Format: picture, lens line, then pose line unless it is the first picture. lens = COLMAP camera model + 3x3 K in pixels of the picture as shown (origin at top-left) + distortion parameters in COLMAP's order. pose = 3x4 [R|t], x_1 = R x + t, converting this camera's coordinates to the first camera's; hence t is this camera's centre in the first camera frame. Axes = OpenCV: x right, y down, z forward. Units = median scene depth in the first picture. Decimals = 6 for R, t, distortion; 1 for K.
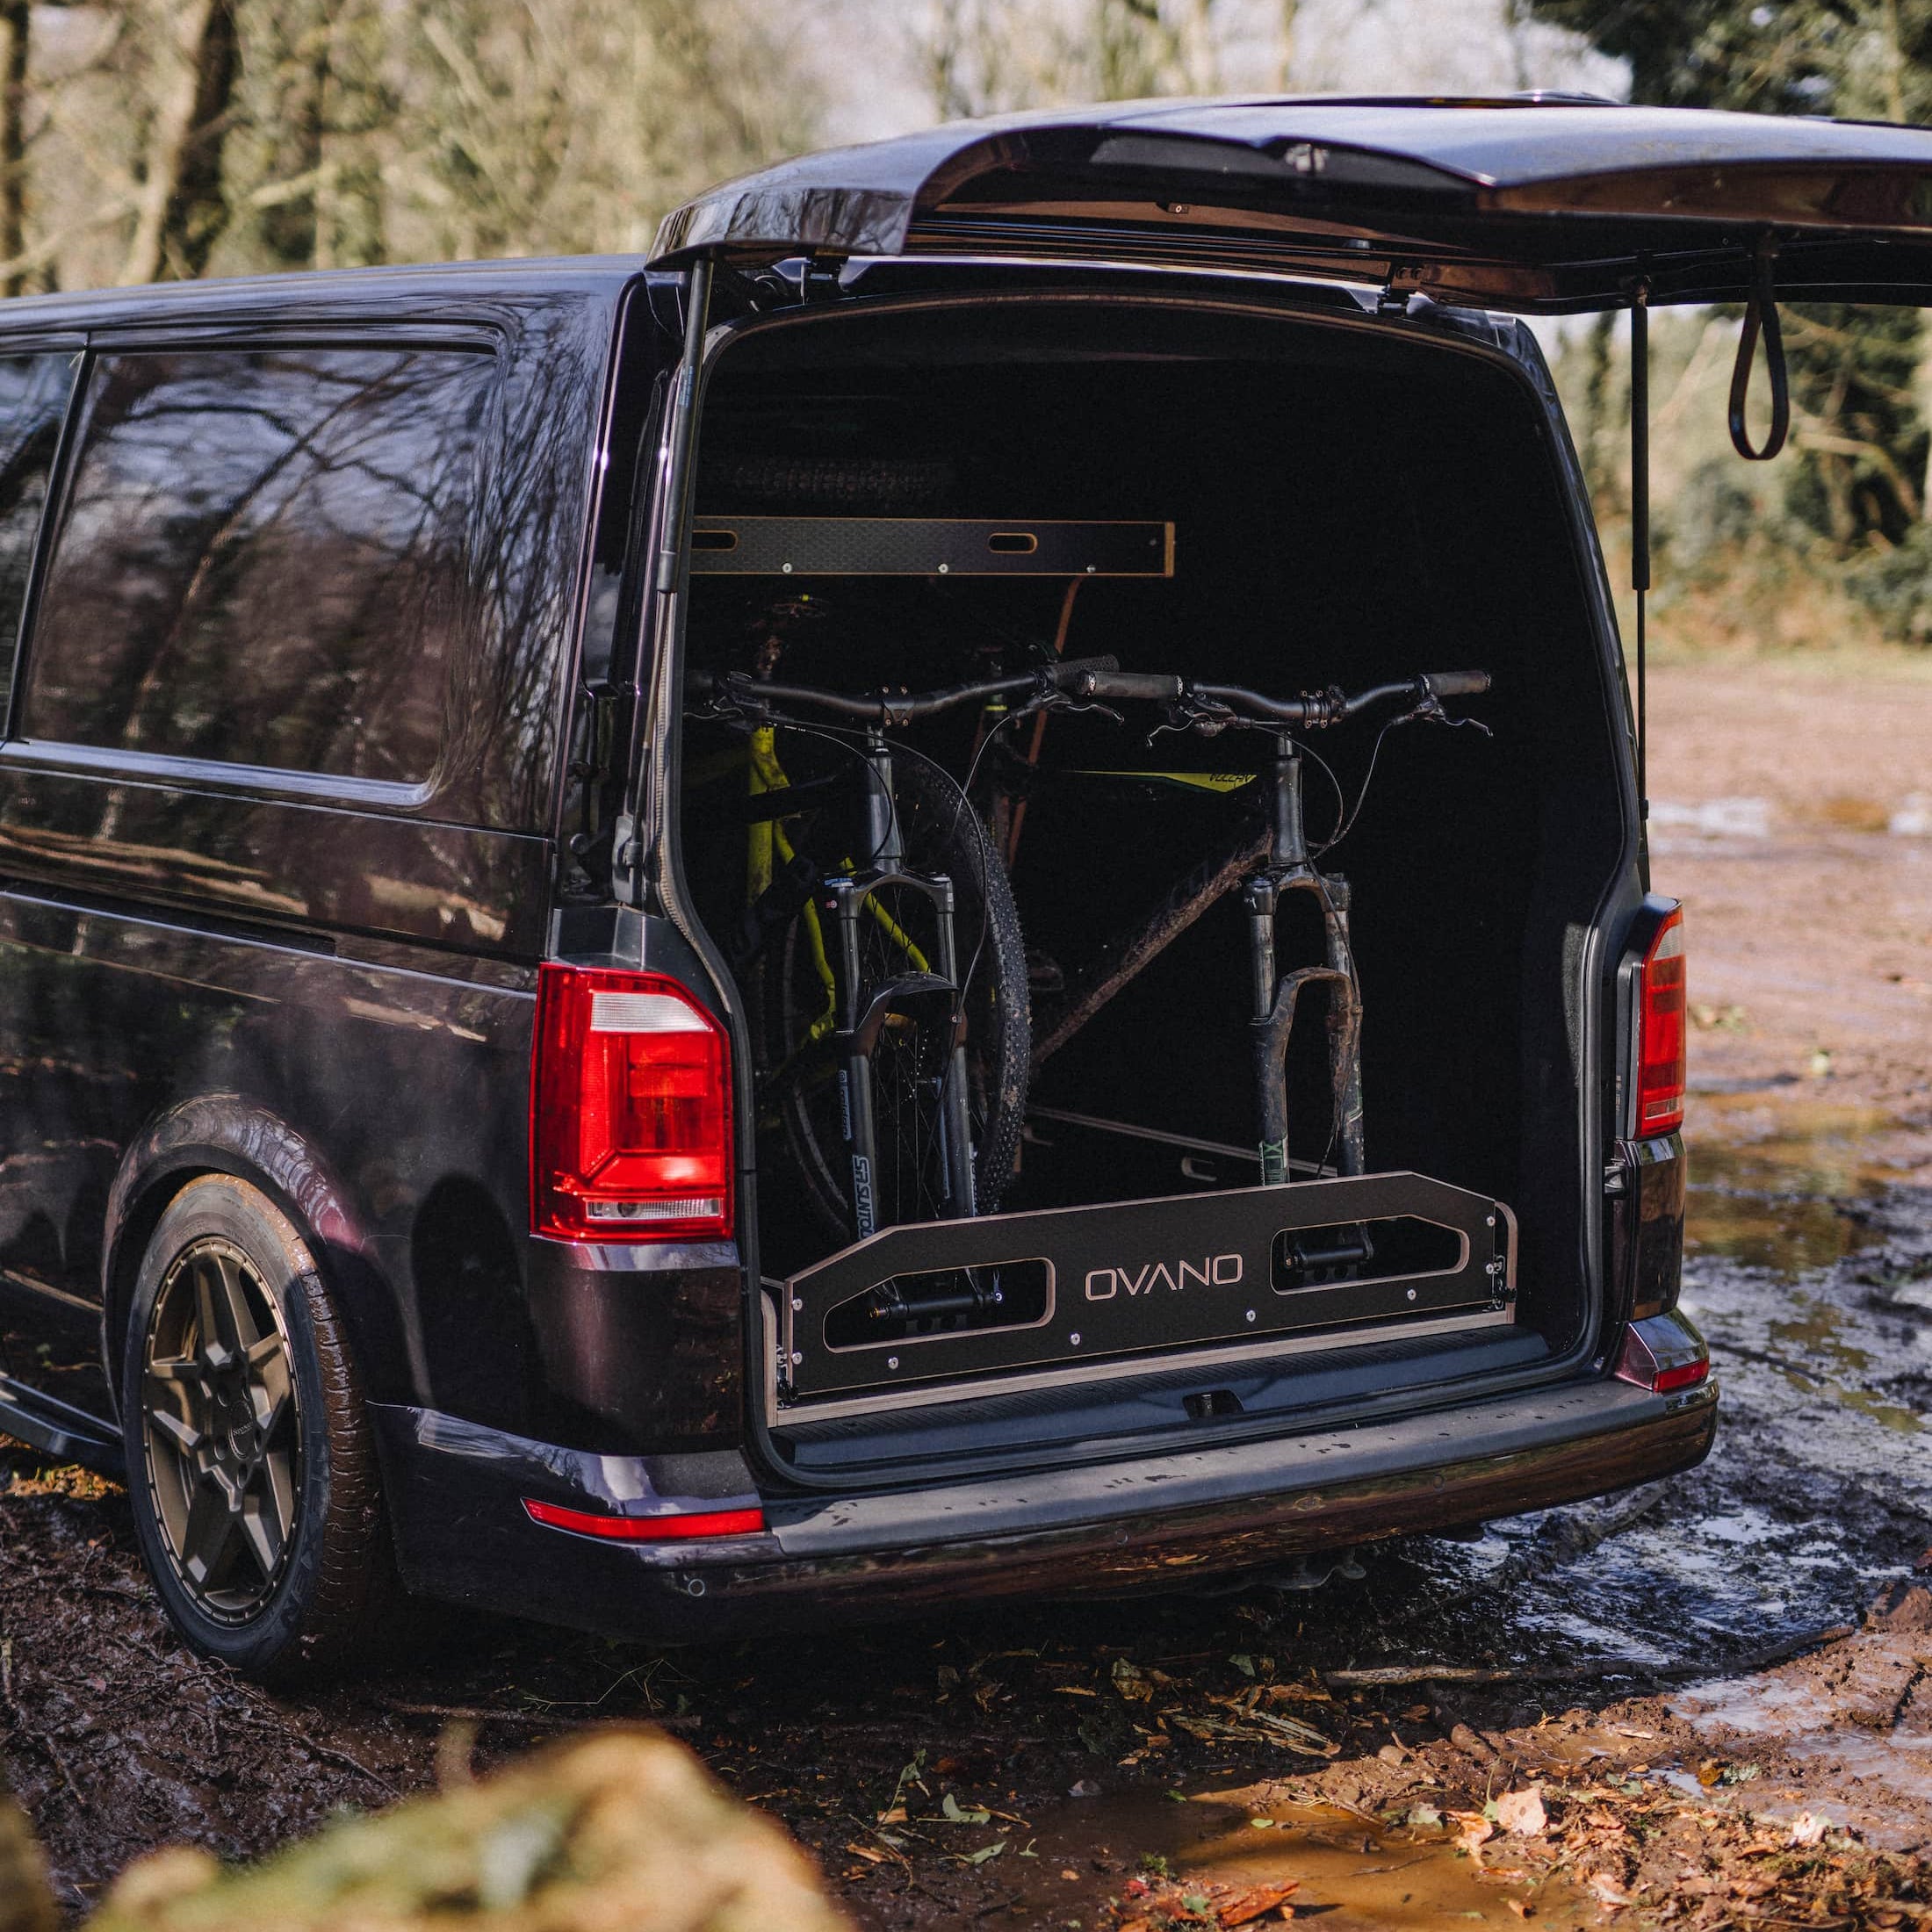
lens RADIAL K [[4156.8, 0, 966.0], [0, 4156.8, 966.0], [0, 0, 1]] dist [-0.372670, -0.056730]
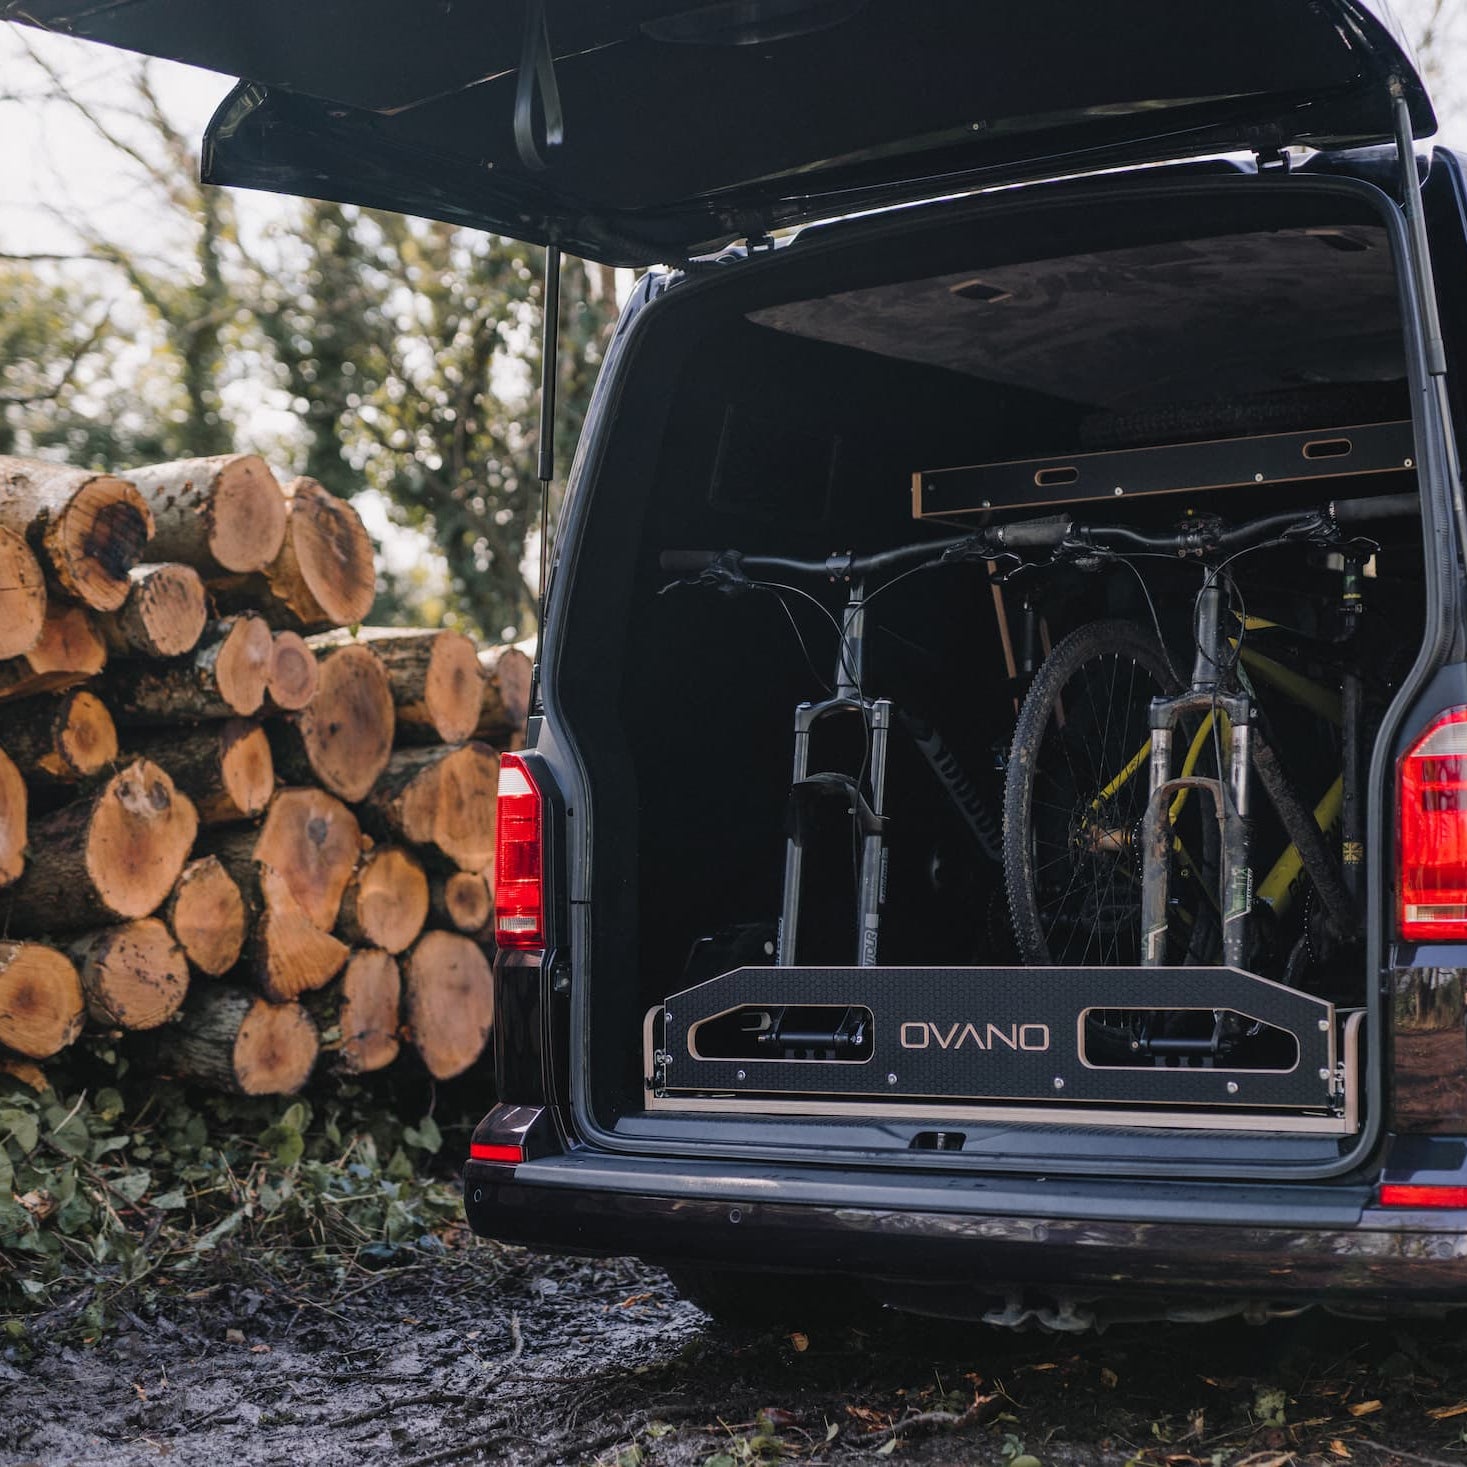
lens RADIAL K [[3156.3, 0, 733.5], [0, 3156.3, 733.5], [0, 0, 1]] dist [-0.372670, -0.056730]
pose [[0.308756, -0.064205, -0.948972, 0.847996], [-0.084875, 0.991879, -0.094723, 0.078964], [0.947347, 0.109791, 0.300799, 0.659332]]
